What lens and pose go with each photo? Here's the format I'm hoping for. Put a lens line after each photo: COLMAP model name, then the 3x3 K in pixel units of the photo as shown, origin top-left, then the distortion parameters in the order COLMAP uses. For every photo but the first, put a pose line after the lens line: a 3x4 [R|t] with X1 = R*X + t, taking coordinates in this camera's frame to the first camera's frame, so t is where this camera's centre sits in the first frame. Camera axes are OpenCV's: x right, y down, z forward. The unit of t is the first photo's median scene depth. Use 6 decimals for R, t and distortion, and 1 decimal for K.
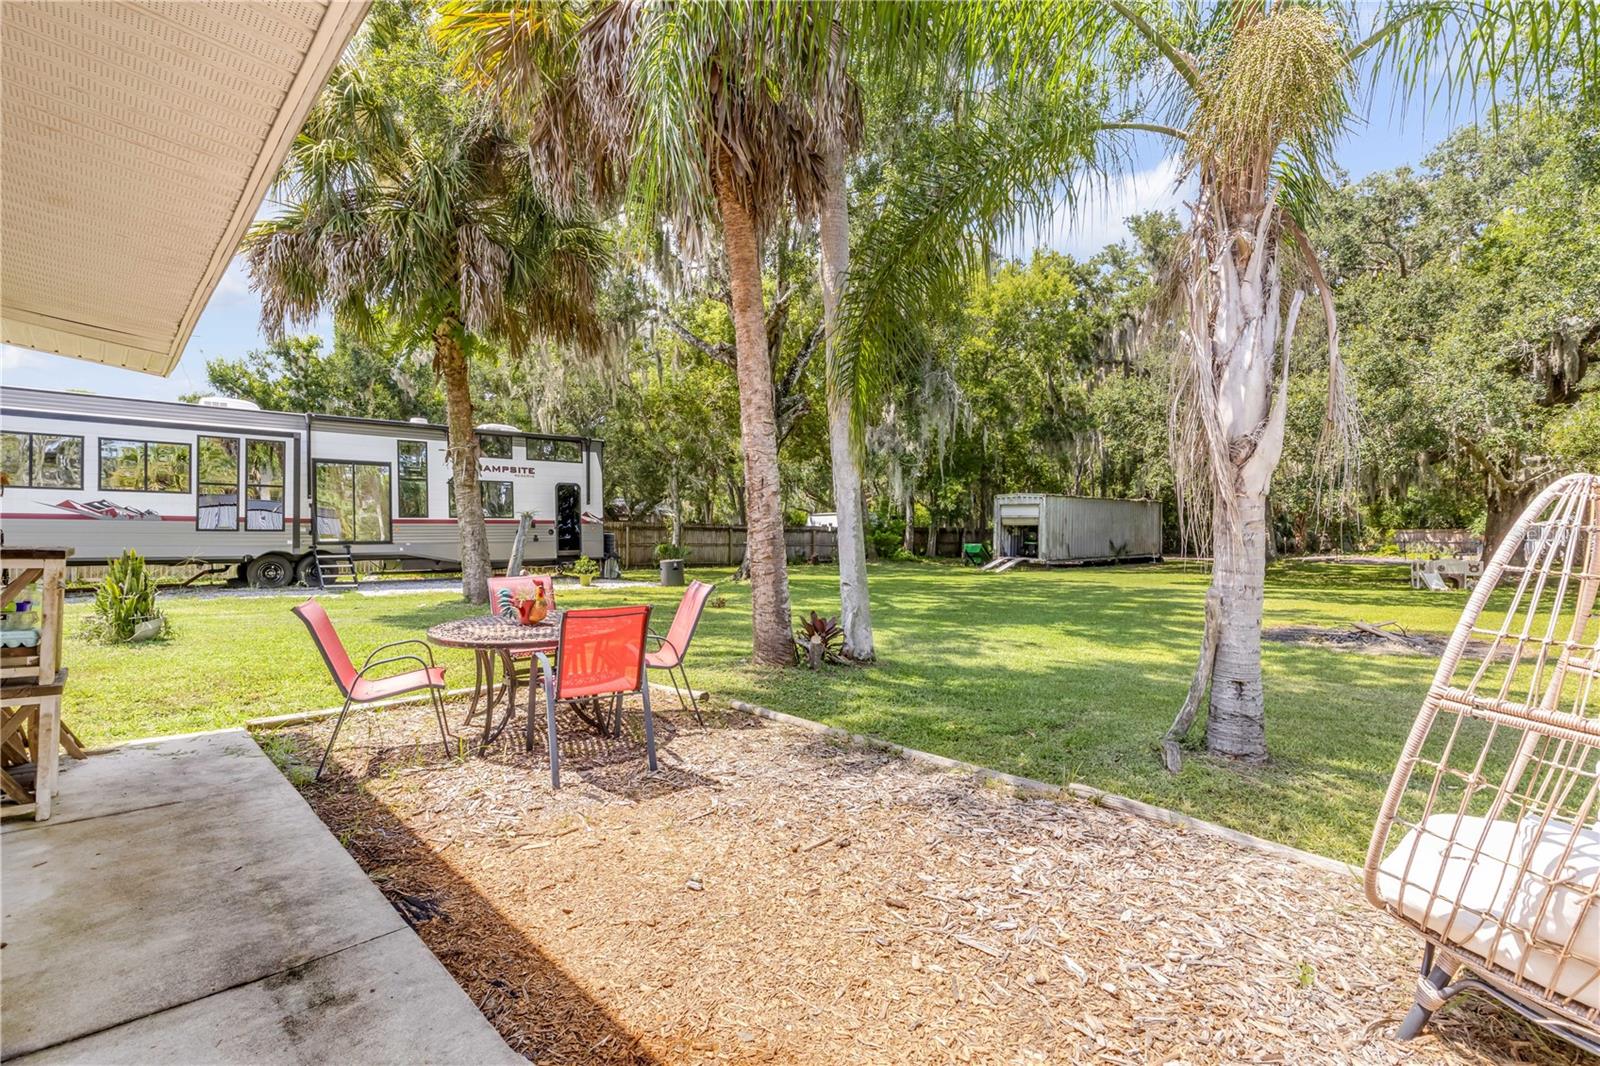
lens RADIAL K [[721.4, 0, 807.0], [0, 721.4, 537.2], [0, 0, 1]] dist [0.003775, -0.002548]
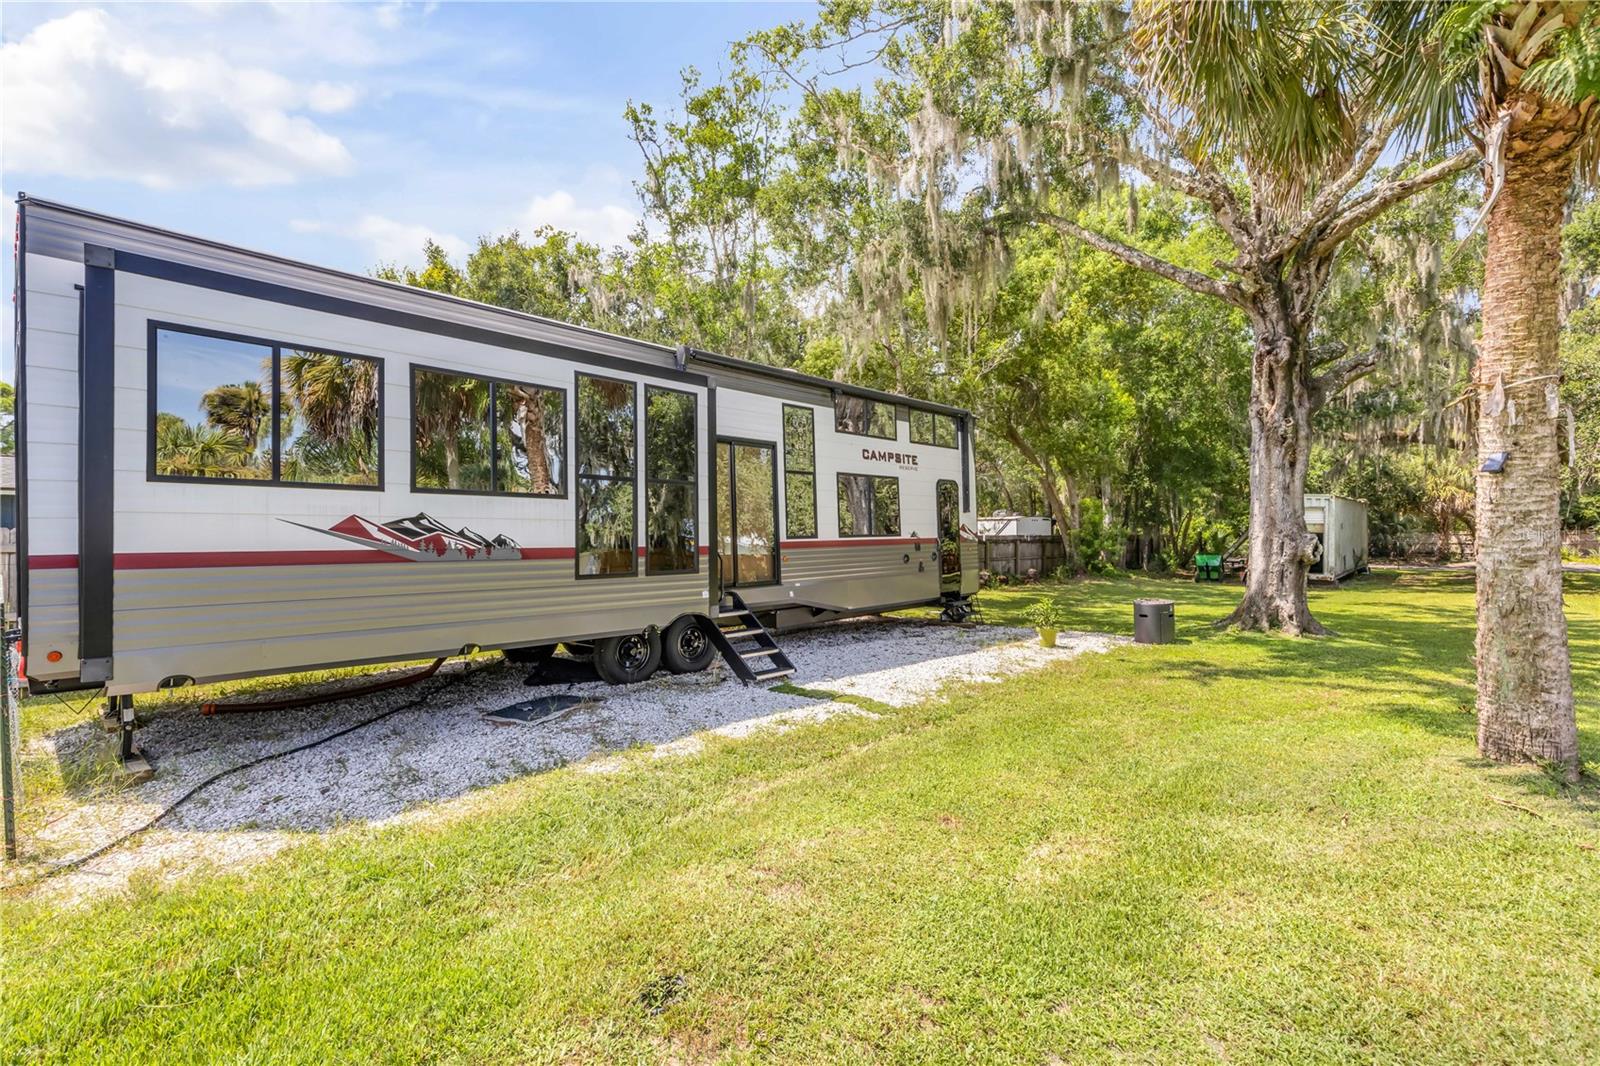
lens RADIAL K [[721.4, 0, 799.0], [0, 721.4, 531.4], [0, 0, 1]] dist [0.003775, -0.002548]
pose [[0.996796, -0.009094, 0.079469, -0.512584], [0.010128, 0.999869, -0.012624, -0.022084], [-0.079344, 0.013388, 0.996757, 0.368011]]
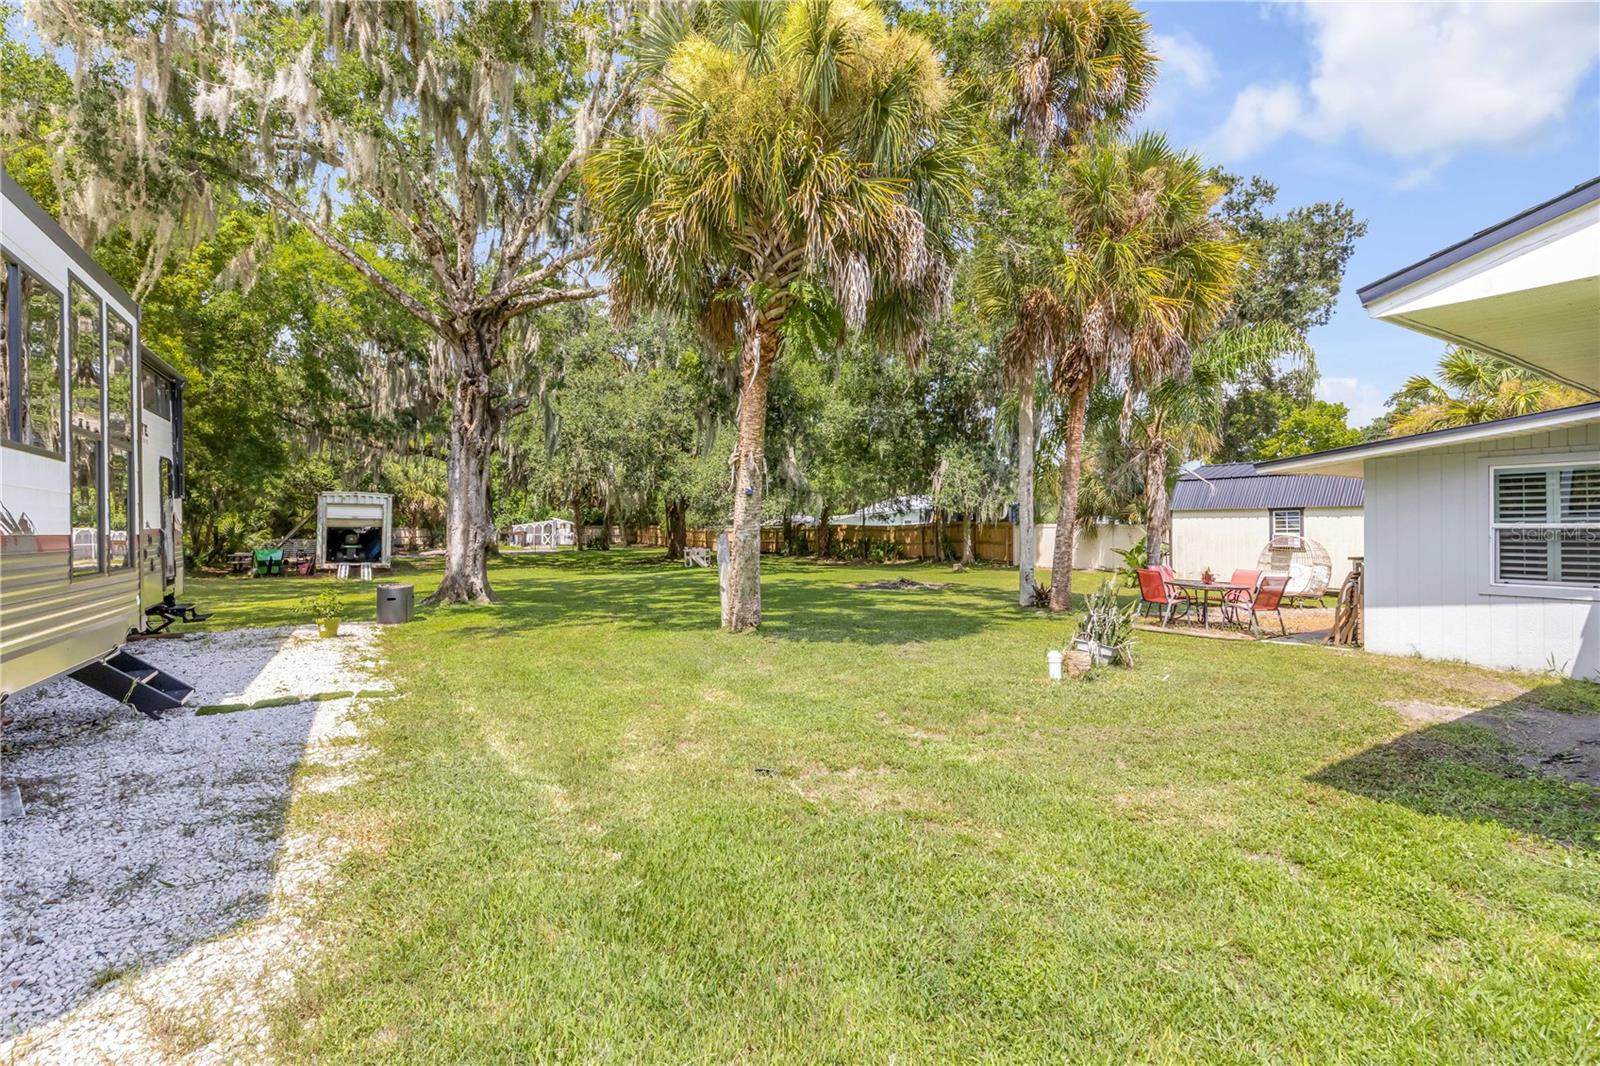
lens RADIAL K [[721.4, 0, 797.1], [0, 721.4, 528.8], [0, 0, 1]] dist [0.003775, -0.002548]
pose [[0.202083, -0.007721, 0.979338, -0.753177], [0.011904, 0.999914, 0.005427, -0.020512], [-0.979296, 0.010561, 0.202158, 0.442673]]
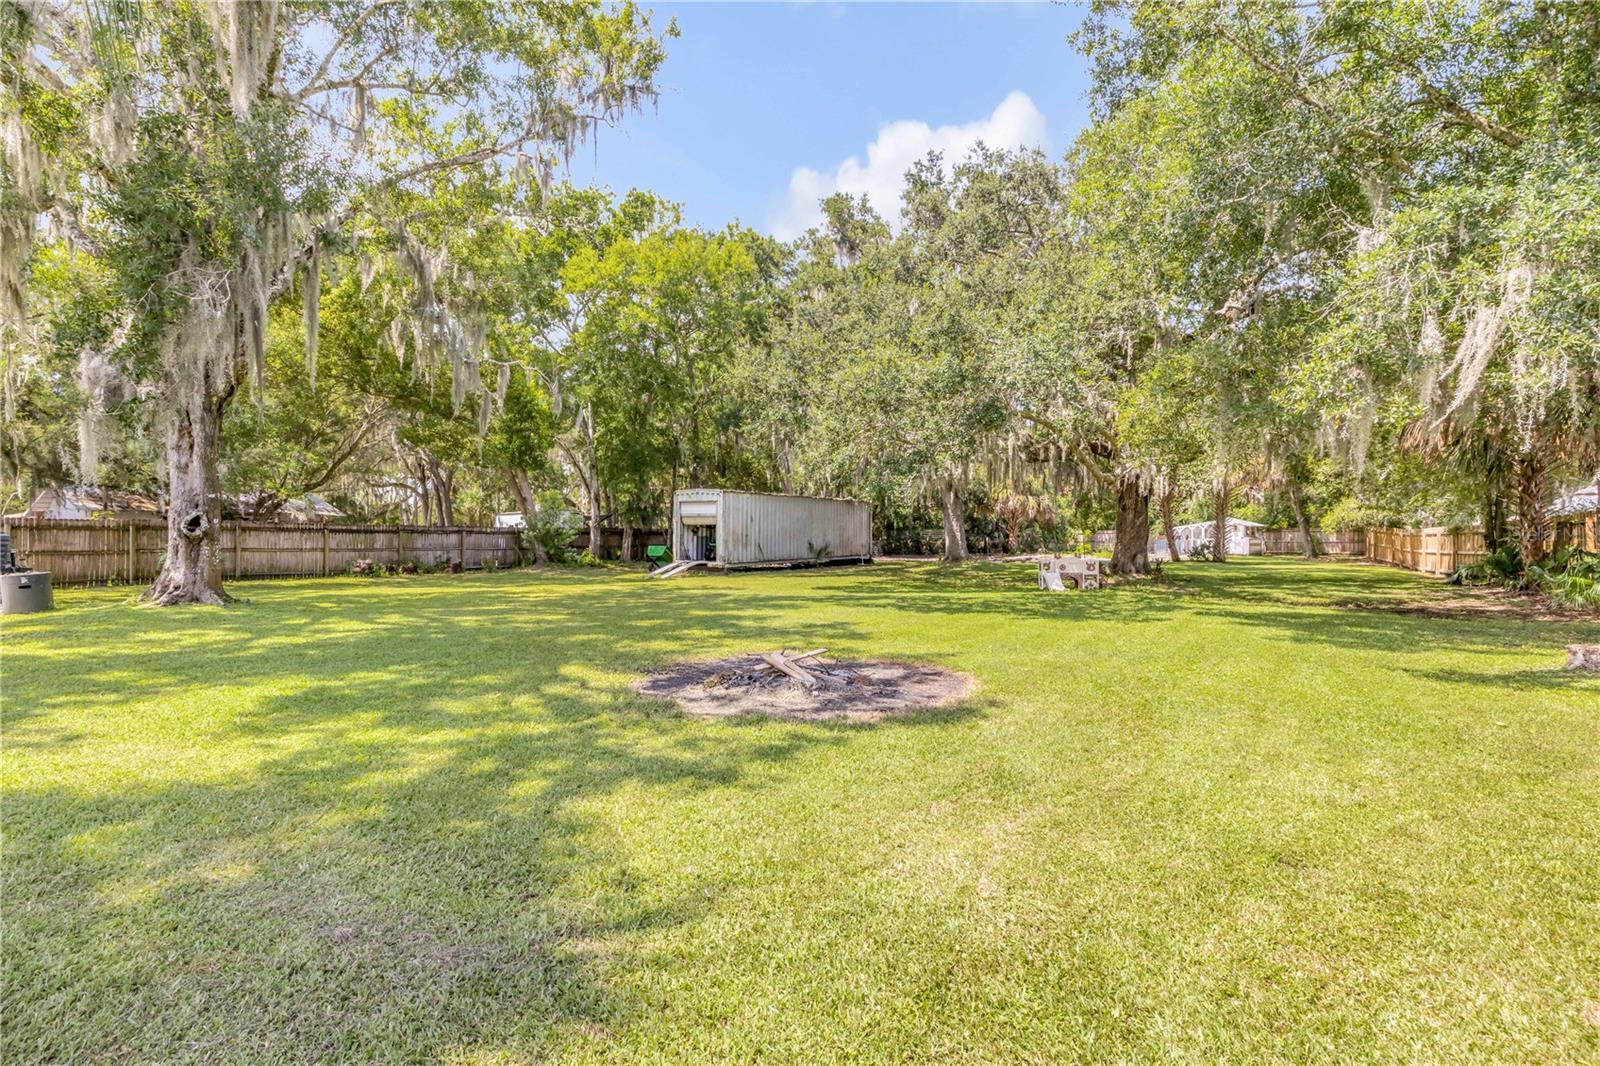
lens RADIAL K [[721.4, 0, 802.8], [0, 721.4, 531.5], [0, 0, 1]] dist [0.003775, -0.002548]
pose [[0.967867, -0.002260, 0.251454, 0.309943], [0.005785, 0.999895, -0.013279, 0.007000], [-0.251398, 0.014307, 0.967778, 0.170995]]
